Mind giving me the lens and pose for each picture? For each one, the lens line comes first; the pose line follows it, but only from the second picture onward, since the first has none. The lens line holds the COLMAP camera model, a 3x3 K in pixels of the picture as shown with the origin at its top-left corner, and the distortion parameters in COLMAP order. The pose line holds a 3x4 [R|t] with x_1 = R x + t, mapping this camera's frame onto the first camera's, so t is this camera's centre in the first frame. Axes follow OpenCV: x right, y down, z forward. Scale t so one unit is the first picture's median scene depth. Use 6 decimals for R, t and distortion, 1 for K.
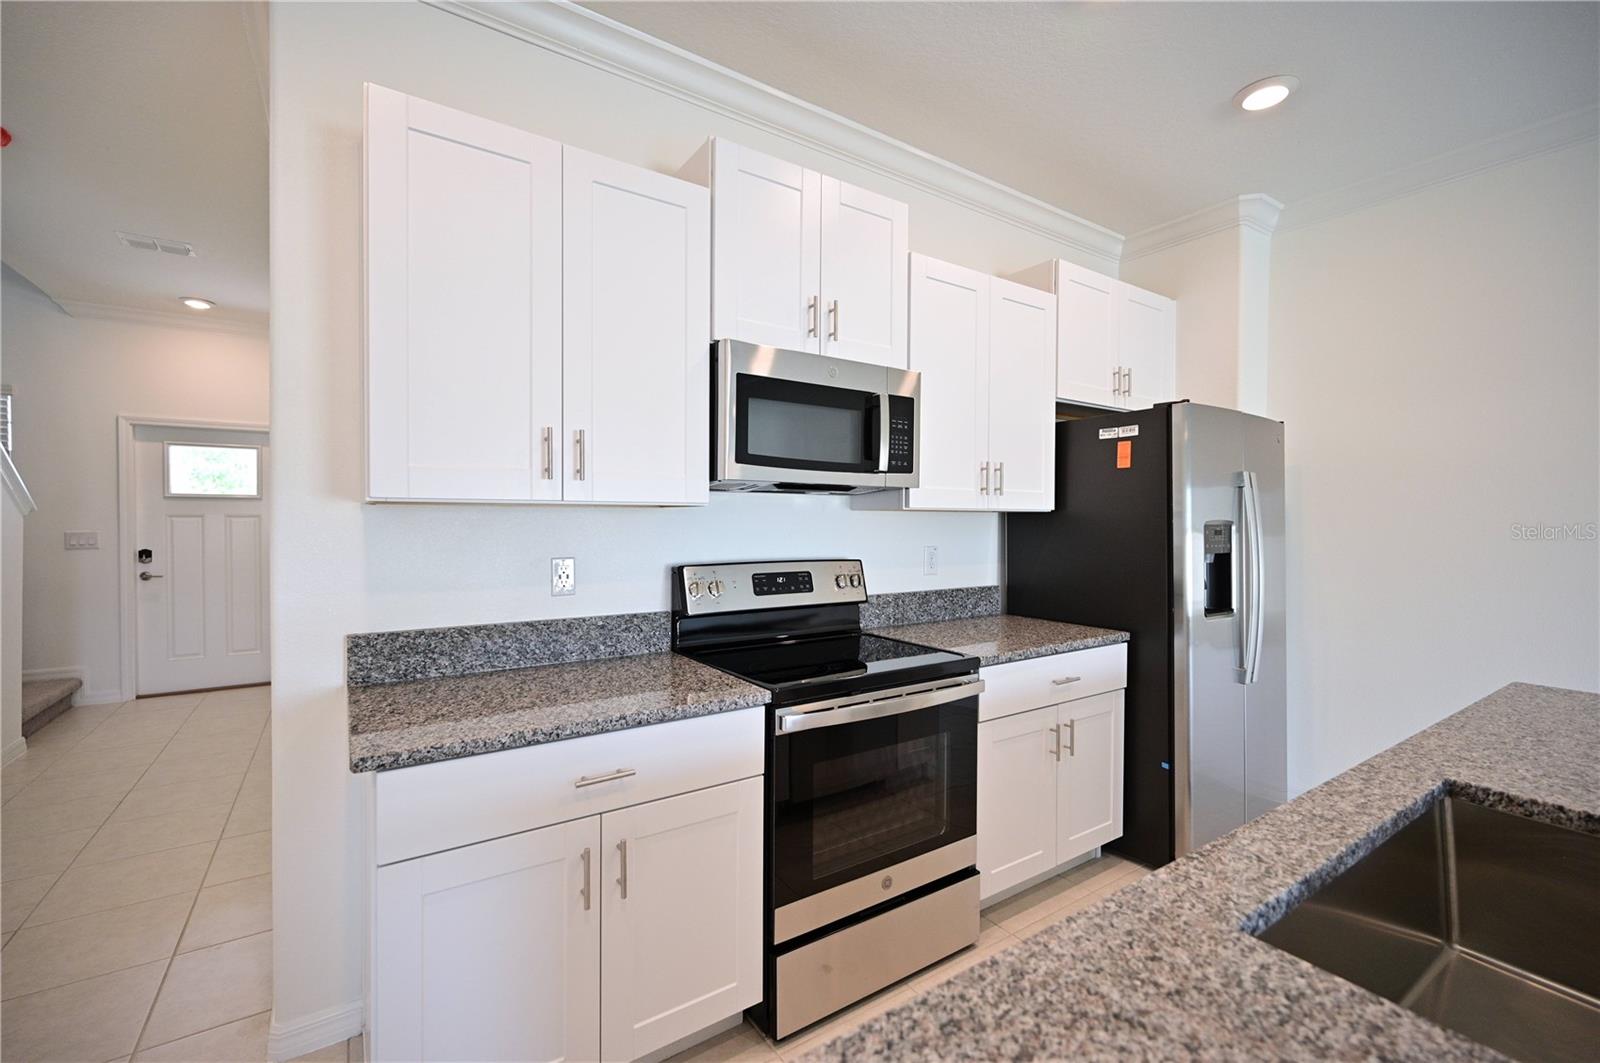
lens RADIAL K [[670.0, 0, 794.9], [0, 670.0, 529.7], [0, 0, 1]] dist [-0.001662, 0.000116]
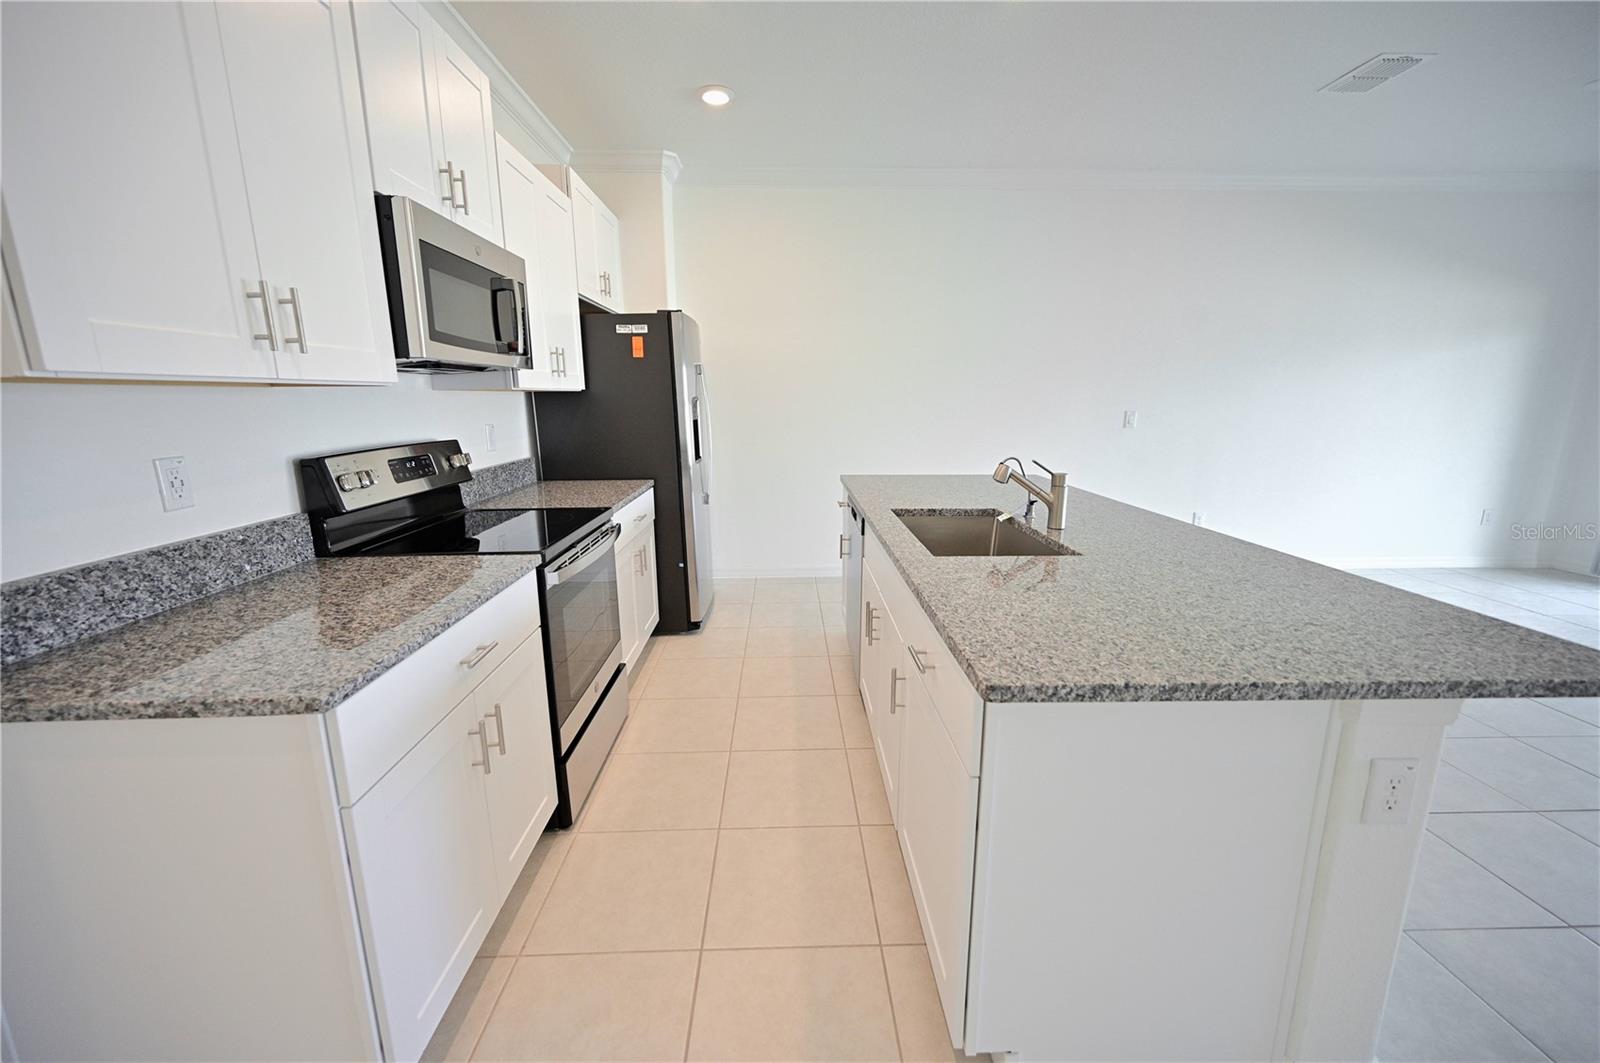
lens RADIAL K [[630.2, 0, 803.5], [0, 630.2, 527.2], [0, 0, 1]] dist [-0.001089, 0.000816]
pose [[0.525664, -0.180053, 0.831419, -0.517767], [0.020859, 0.979779, 0.198994, -0.004828], [-0.850436, -0.087261, 0.518791, 0.054432]]
